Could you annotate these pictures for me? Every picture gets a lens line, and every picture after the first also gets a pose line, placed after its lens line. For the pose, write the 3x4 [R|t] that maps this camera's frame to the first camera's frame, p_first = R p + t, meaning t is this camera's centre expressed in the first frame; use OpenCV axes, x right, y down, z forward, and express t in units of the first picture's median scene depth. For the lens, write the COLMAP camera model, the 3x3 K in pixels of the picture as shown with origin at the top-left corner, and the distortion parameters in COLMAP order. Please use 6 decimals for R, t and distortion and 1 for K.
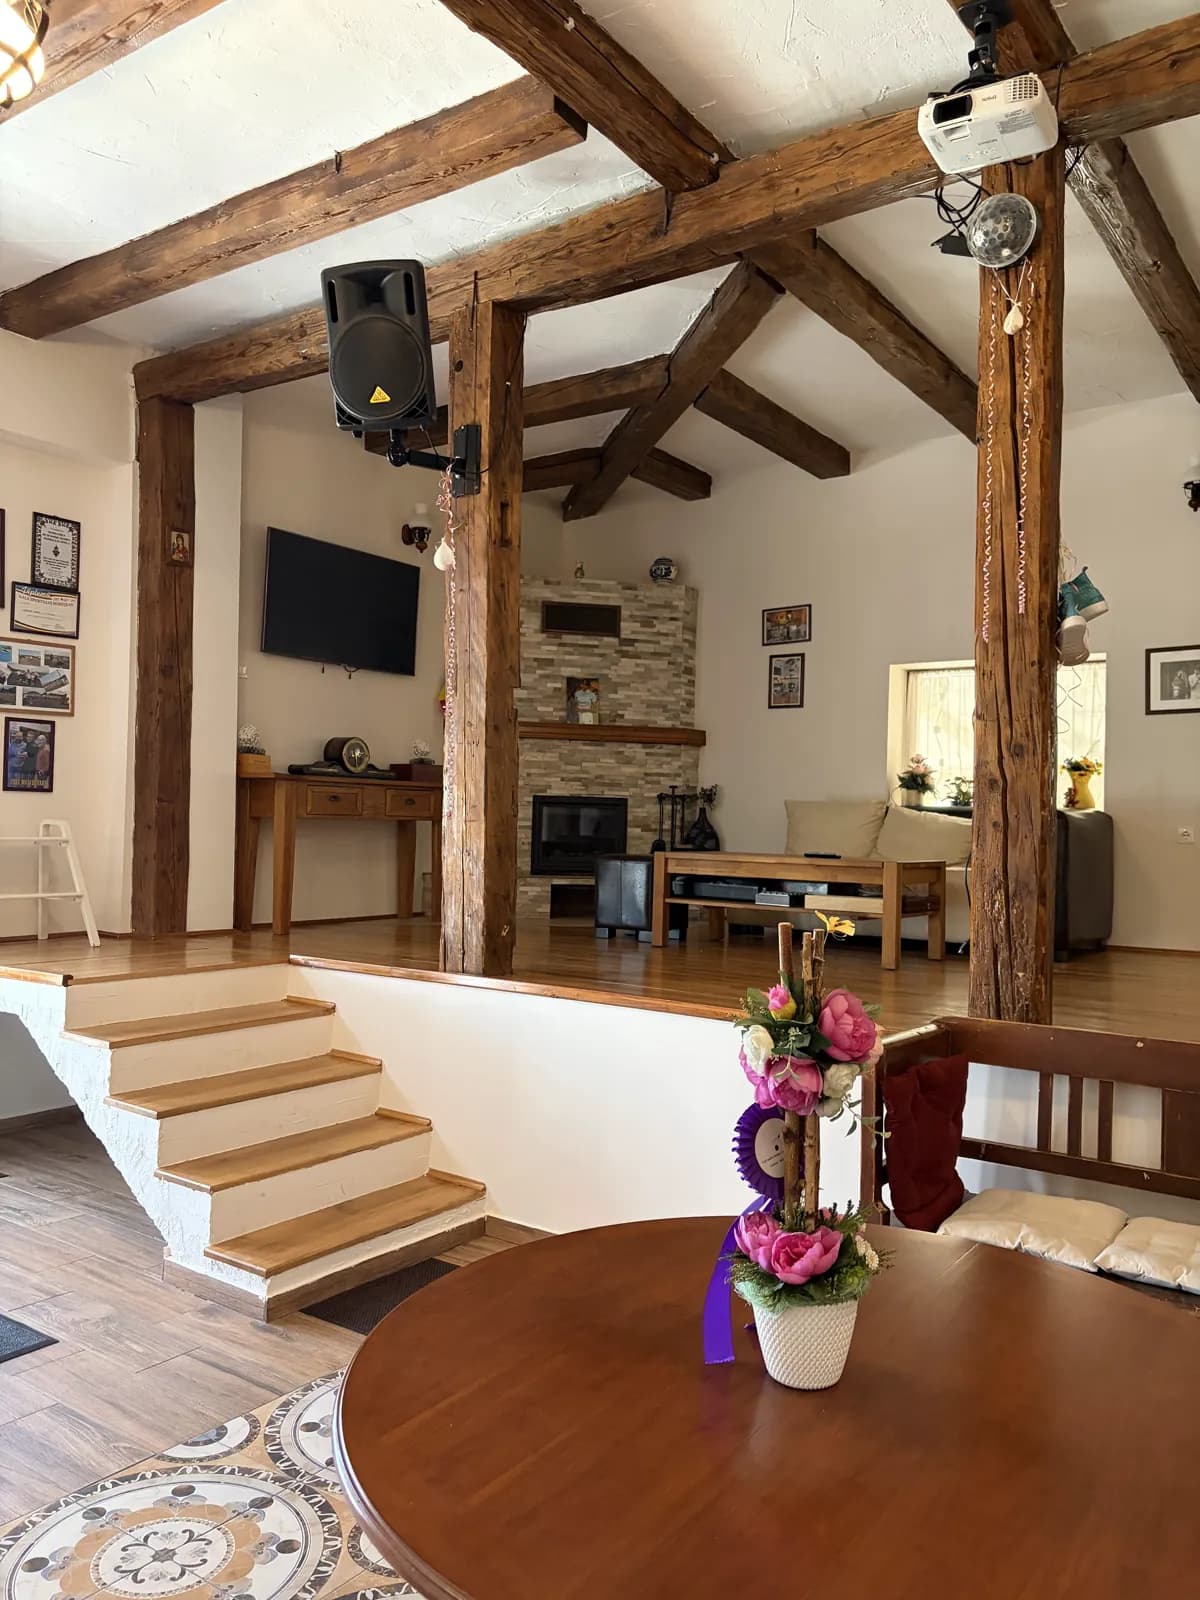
lens RADIAL K [[1220.5, 0, 598.0], [0, 1220.5, 809.5], [0, 0, 1]] dist [0.022466, -0.021480]
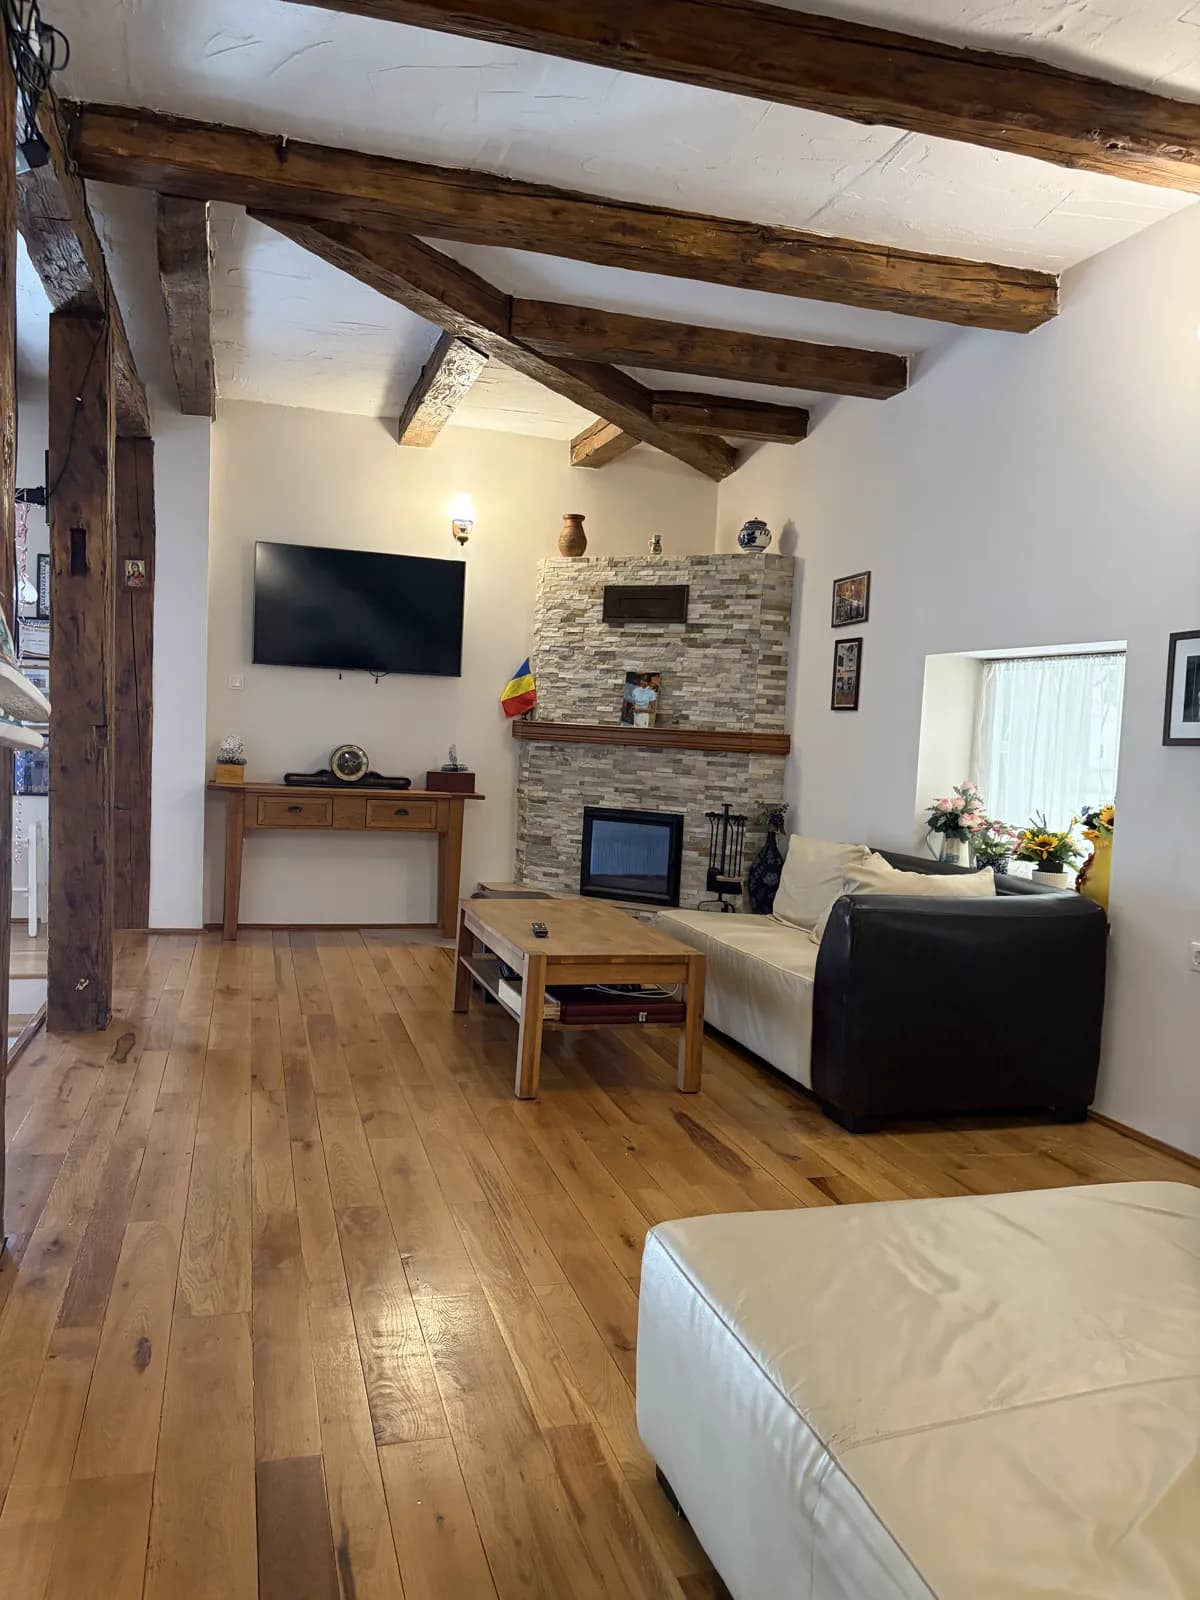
lens RADIAL K [[1220.5, 0, 602.6], [0, 1220.5, 804.9], [0, 0, 1]] dist [0.022466, -0.021480]
pose [[0.787222, 0.053855, -0.614314, 0.501983], [-0.024743, 0.998136, 0.055797, -0.062660], [0.616174, -0.028725, 0.787086, 0.305903]]
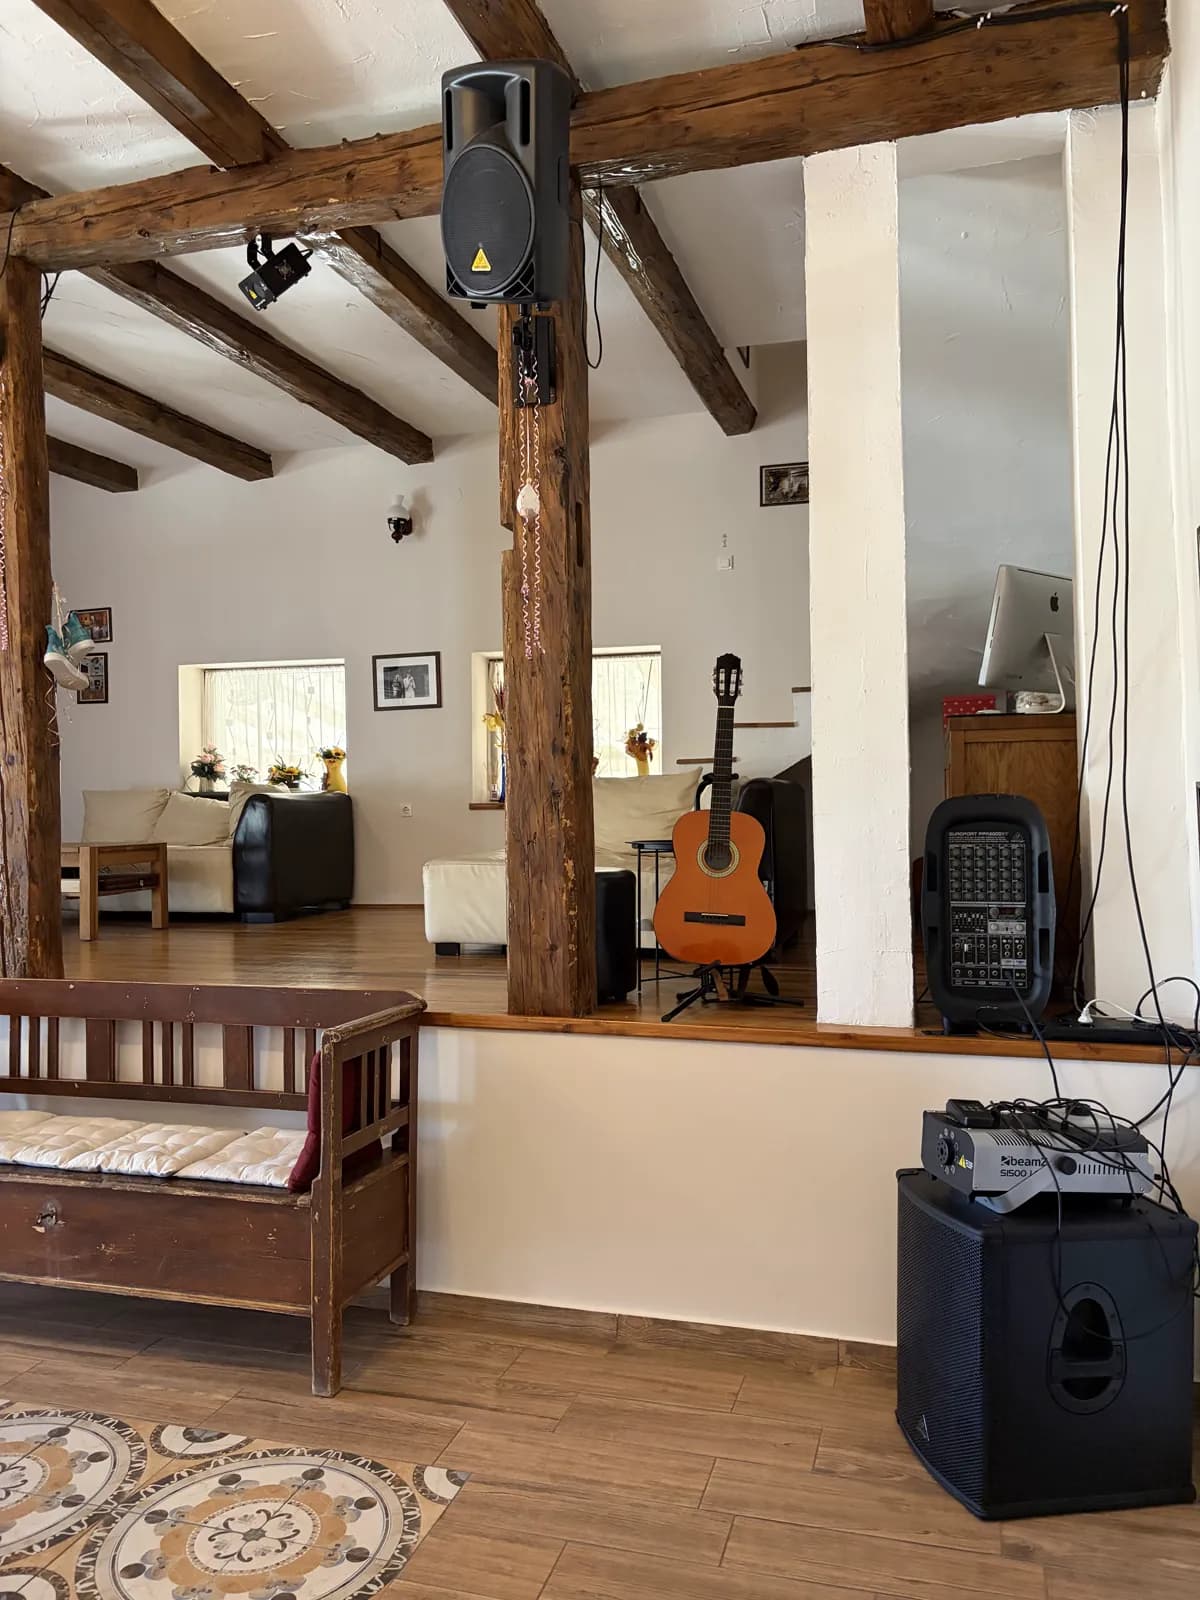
lens RADIAL K [[1220.5, 0, 602.4], [0, 1220.5, 807.7], [0, 0, 1]] dist [0.022466, -0.021480]
pose [[0.946807, -0.036275, 0.319751, 0.229219], [0.029218, 0.999213, 0.026844, -0.006935], [-0.320473, -0.016074, 0.947121, -0.167293]]
